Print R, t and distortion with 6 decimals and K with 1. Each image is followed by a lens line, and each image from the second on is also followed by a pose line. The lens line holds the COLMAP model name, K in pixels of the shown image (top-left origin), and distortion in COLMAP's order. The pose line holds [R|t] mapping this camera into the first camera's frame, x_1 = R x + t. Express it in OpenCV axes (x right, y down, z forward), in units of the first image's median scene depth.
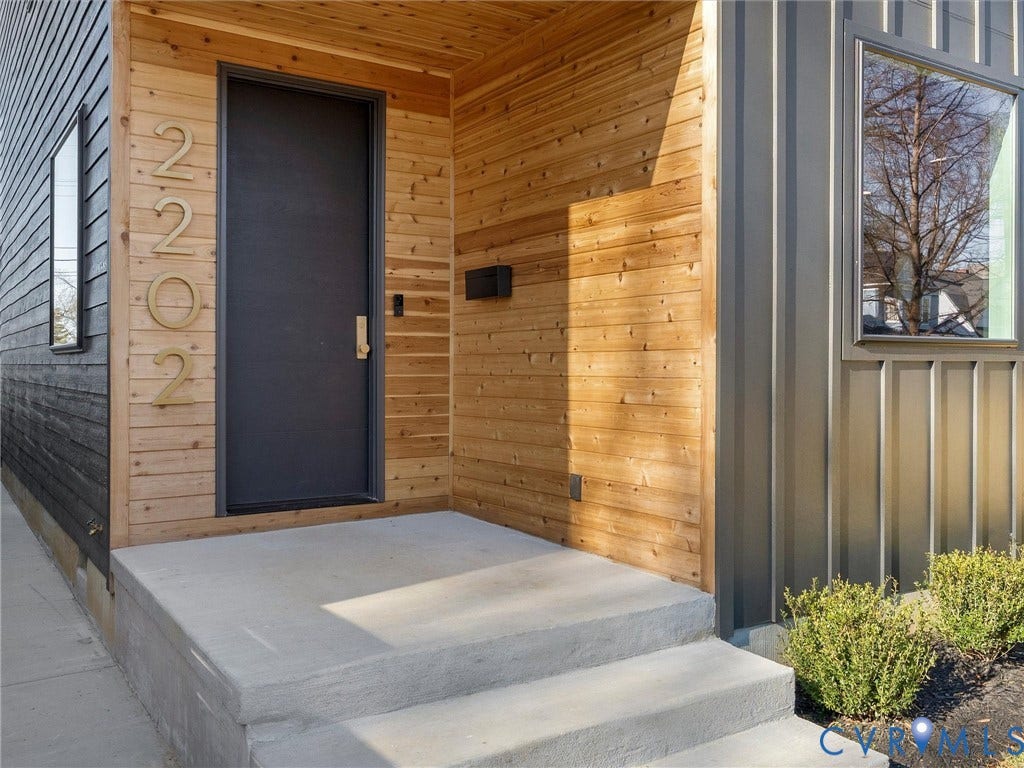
lens RADIAL K [[868.0, 0, 496.7], [0, 868.0, 364.5], [0, 0, 1]] dist [-0.035376, 0.004379]
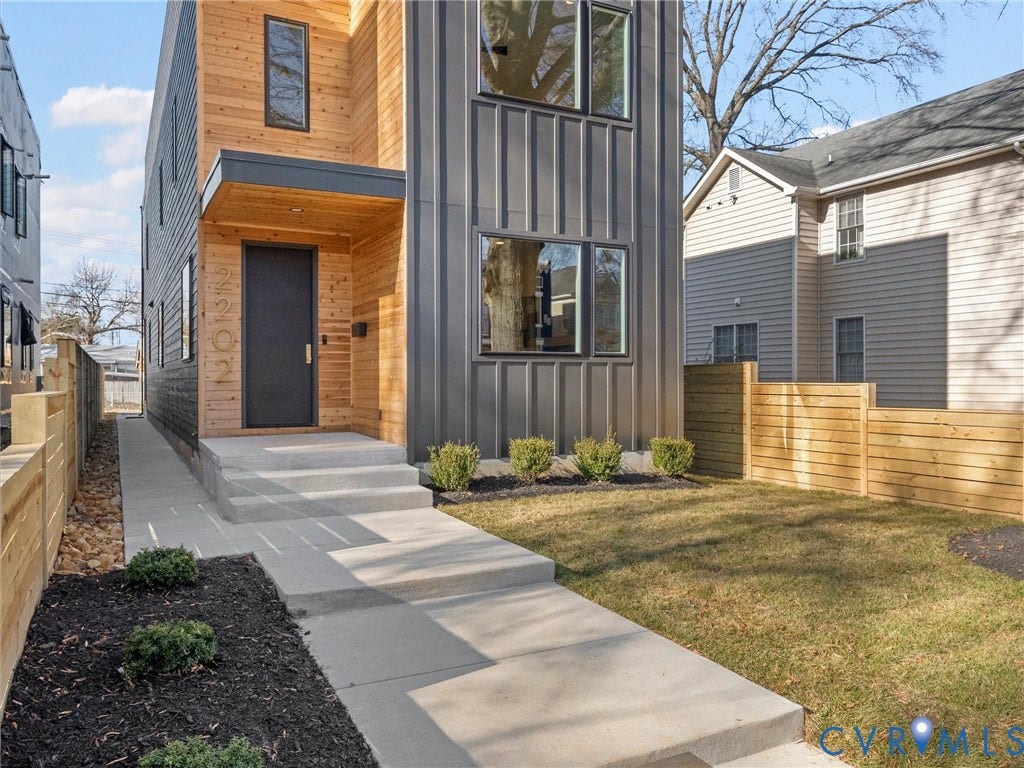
lens RADIAL K [[770.7, 0, 509.0], [0, 770.7, 380.6], [0, 0, 1]] dist [-0.011081, -0.004126]
pose [[0.993716, -0.003629, -0.111868, 0.623123], [0.003725, 0.999993, 0.000654, 0.041629], [0.111865, -0.001066, 0.993723, -0.997767]]
